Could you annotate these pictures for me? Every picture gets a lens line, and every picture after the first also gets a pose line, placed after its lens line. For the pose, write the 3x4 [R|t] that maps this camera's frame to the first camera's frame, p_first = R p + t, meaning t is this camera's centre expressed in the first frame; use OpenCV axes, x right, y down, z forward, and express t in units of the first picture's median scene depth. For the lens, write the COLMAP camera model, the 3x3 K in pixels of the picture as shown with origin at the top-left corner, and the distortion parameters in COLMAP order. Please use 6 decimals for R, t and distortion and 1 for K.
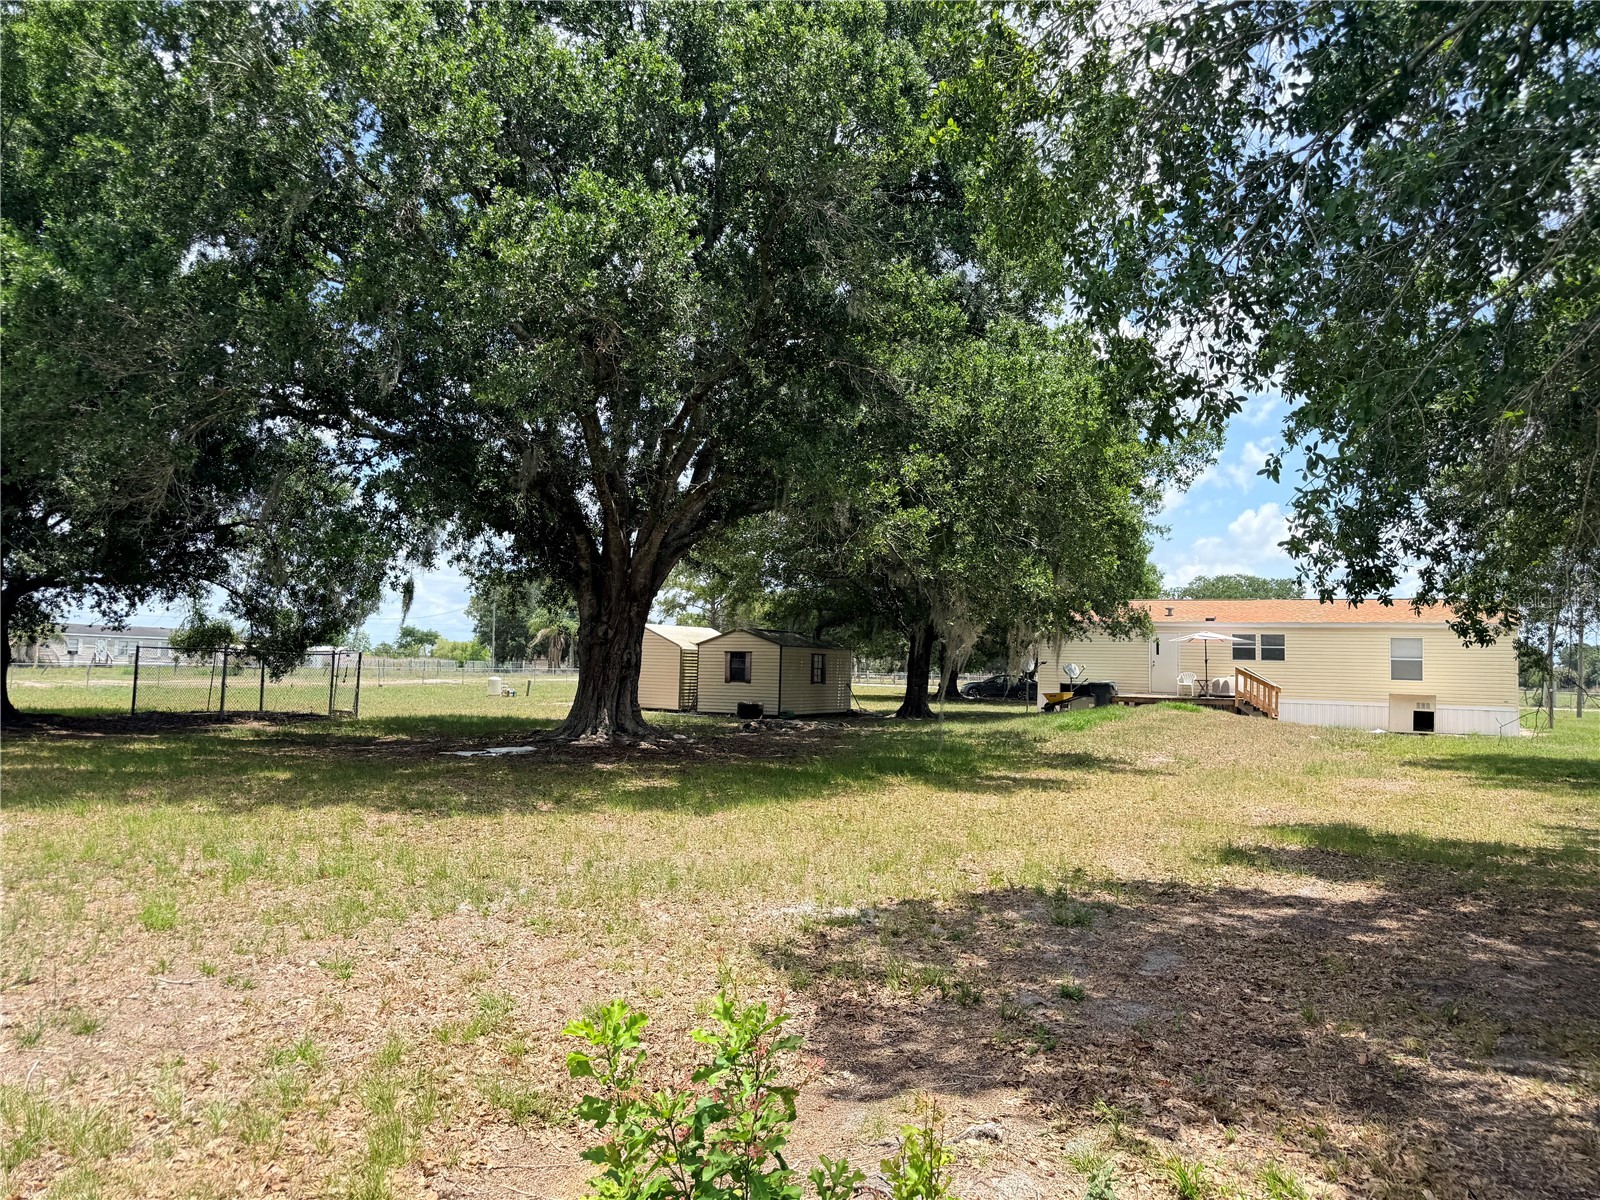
lens RADIAL K [[1161.0, 0, 795.3], [0, 1161.0, 587.9], [0, 0, 1]] dist [0.005711, -0.005139]
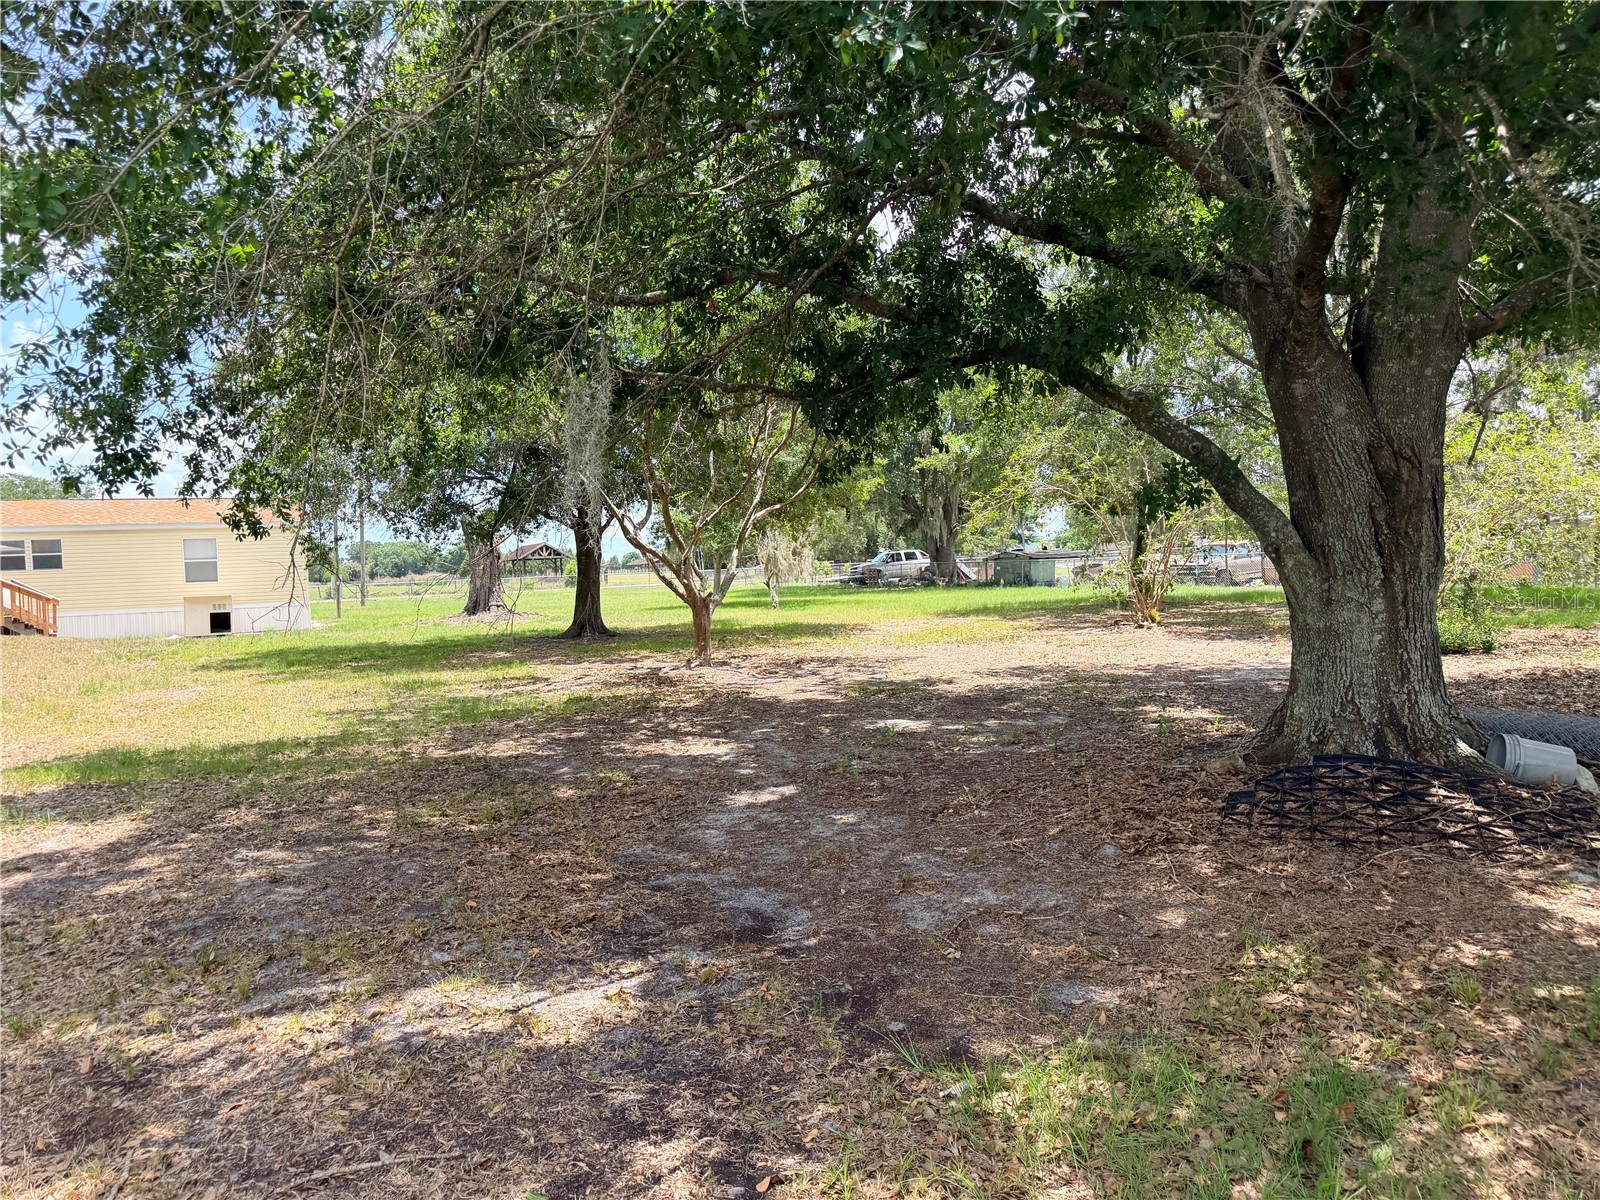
lens RADIAL K [[1161.0, 0, 795.3], [0, 1161.0, 587.9], [0, 0, 1]] dist [0.005711, -0.005139]
pose [[0.582738, -0.067605, 0.809843, 0.079494], [0.000870, 0.996585, 0.082568, 0.012441], [-0.812659, -0.047411, 0.580807, 0.091635]]
